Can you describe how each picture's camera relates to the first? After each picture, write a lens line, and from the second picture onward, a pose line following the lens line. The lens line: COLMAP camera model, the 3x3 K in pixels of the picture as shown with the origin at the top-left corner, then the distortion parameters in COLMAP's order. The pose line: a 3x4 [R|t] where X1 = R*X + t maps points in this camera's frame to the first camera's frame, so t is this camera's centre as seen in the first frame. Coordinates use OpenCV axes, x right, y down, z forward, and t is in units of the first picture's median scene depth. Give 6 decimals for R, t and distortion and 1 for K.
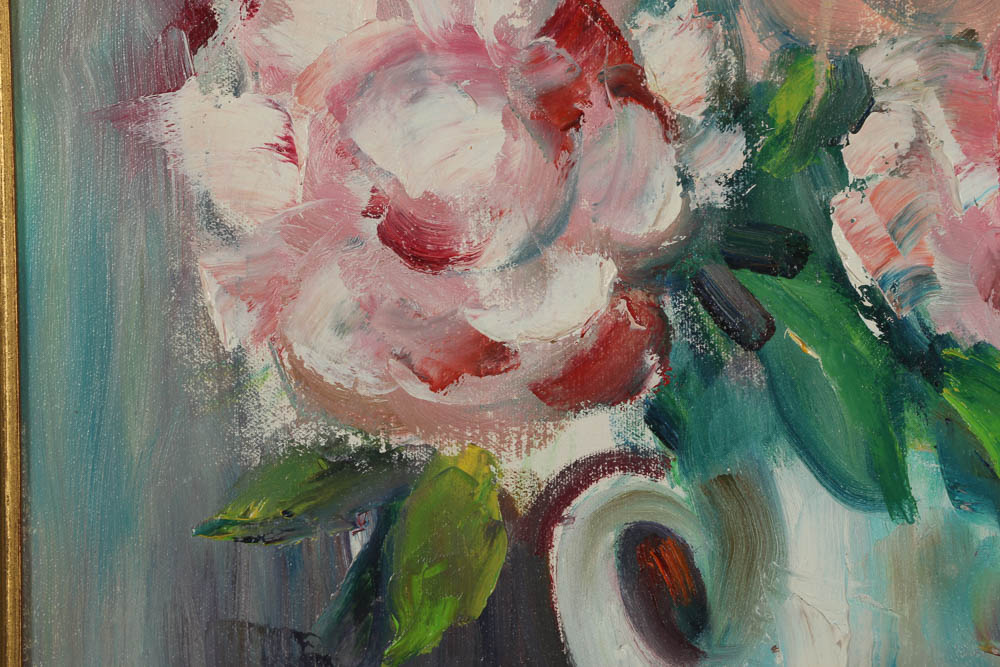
lens RADIAL K [[6578.6, 0, 507.5], [0, 6578.6, 330.7], [0, 0, 1]] dist [2.535207, 0.000000]
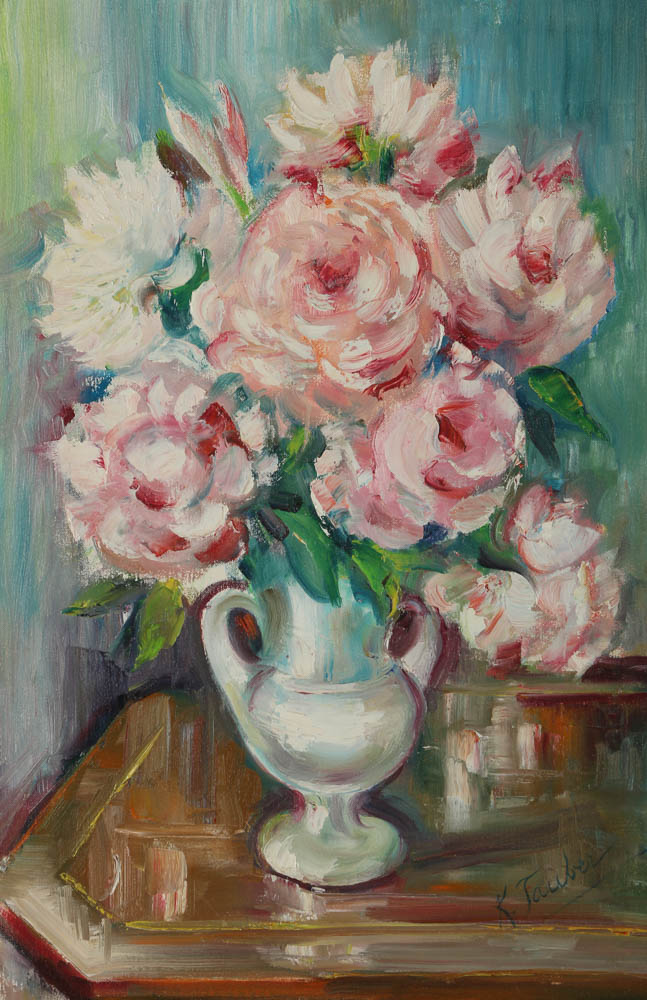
lens RADIAL K [[5915.8, 0, 279.5], [0, 5915.8, 579.7], [0, 0, 1]] dist [1.972369, 0.000000]
pose [[0.998934, 0.005575, 0.045818, -0.069815], [-0.004587, 0.999755, -0.021644, 0.068565], [-0.045927, 0.021411, 0.998715, -1.325698]]
